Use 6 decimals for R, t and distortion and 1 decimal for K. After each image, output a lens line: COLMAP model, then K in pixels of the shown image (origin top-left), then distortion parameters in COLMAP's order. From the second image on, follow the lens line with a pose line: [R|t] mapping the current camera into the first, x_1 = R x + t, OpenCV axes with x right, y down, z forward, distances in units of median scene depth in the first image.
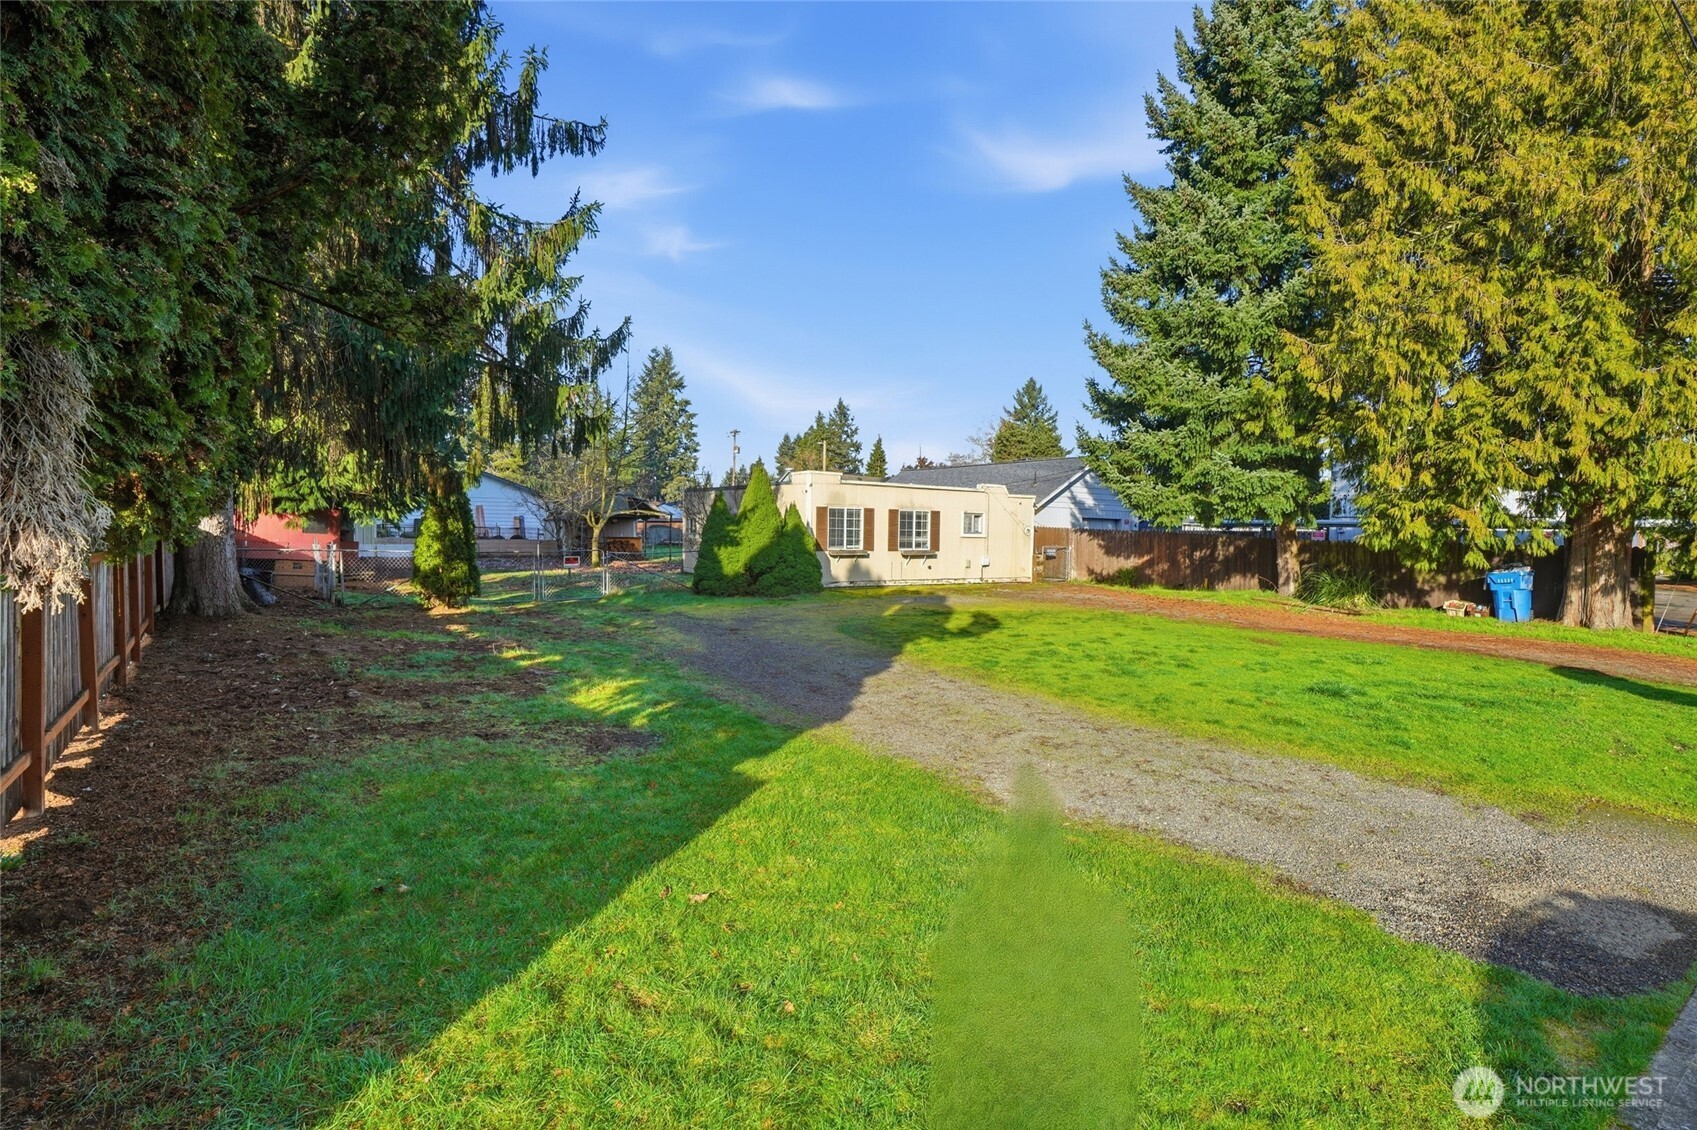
lens RADIAL K [[812.4, 0, 848.1], [0, 812.4, 565.0], [0, 0, 1]] dist [0.000877, 0.000208]
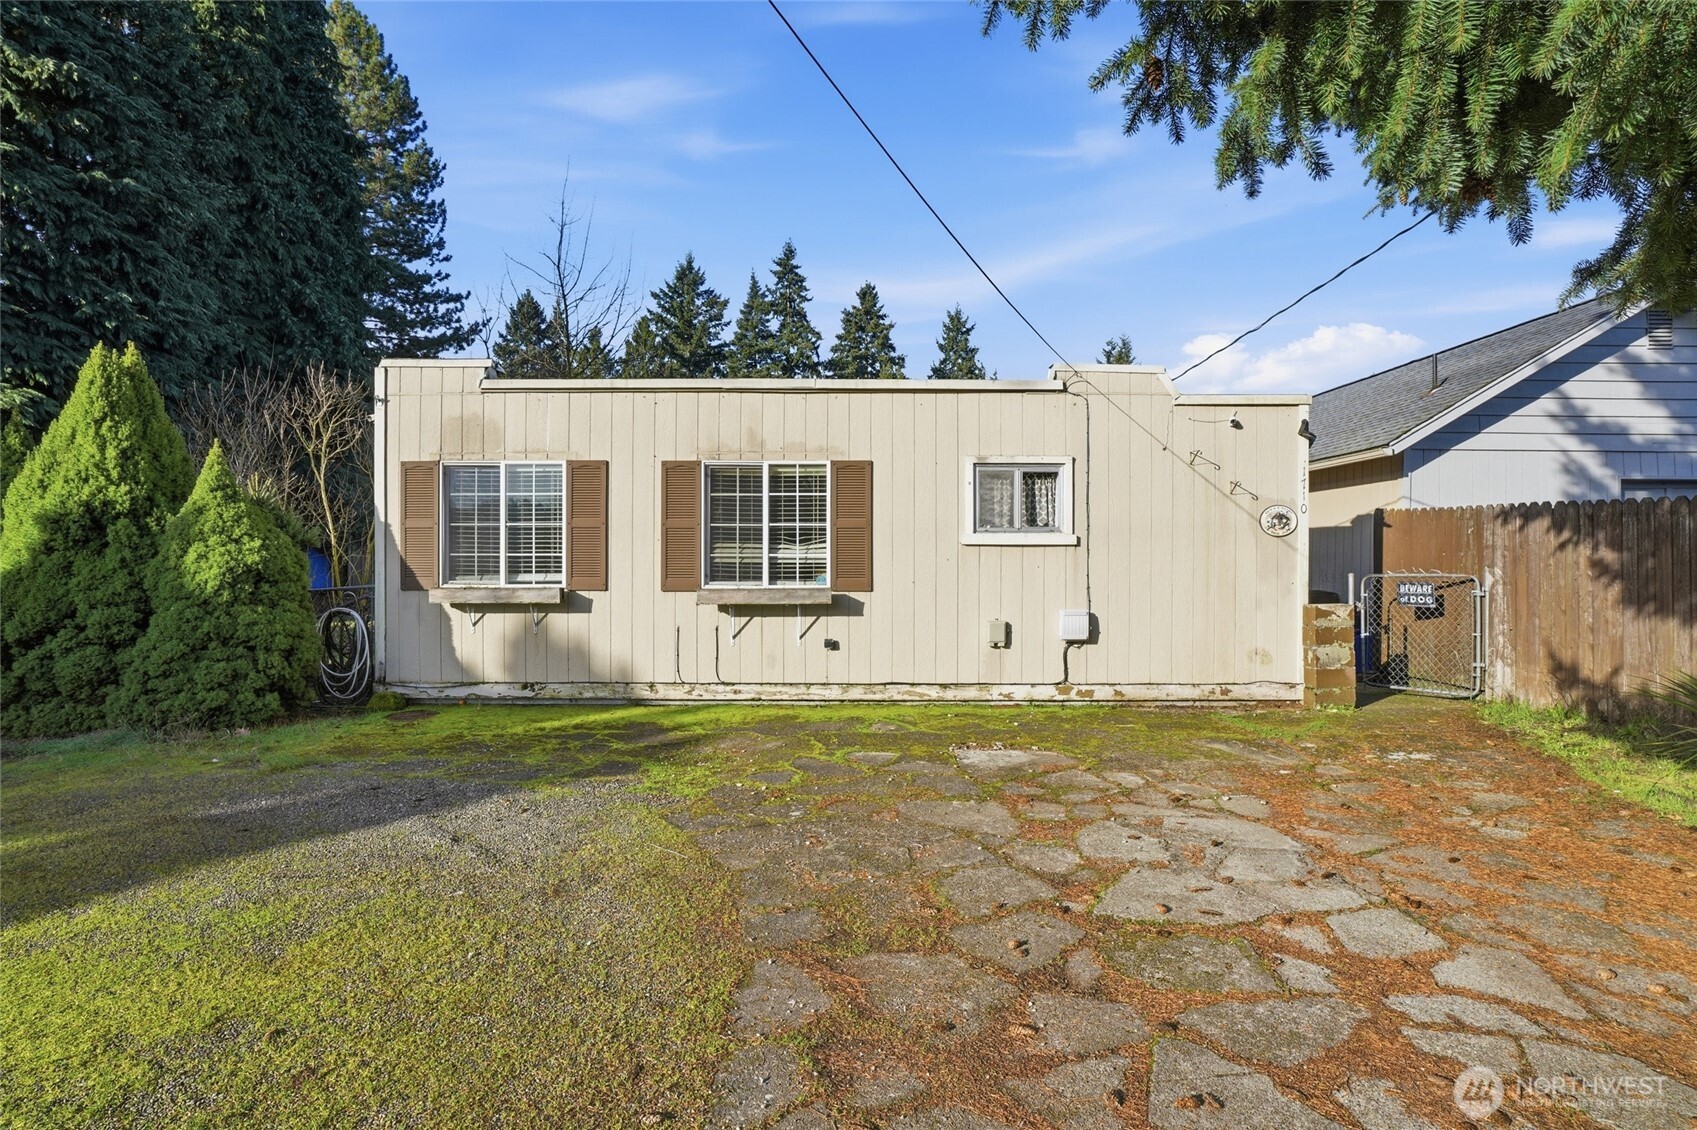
lens RADIAL K [[881.2, 0, 848.2], [0, 881.2, 564.9], [0, 0, 1]] dist [-0.035249, -0.000214]
pose [[0.819614, -0.014725, -0.572727, 0.299958], [-0.009154, 0.999205, -0.038790, -0.014390], [0.572843, 0.037036, 0.818828, 0.735871]]
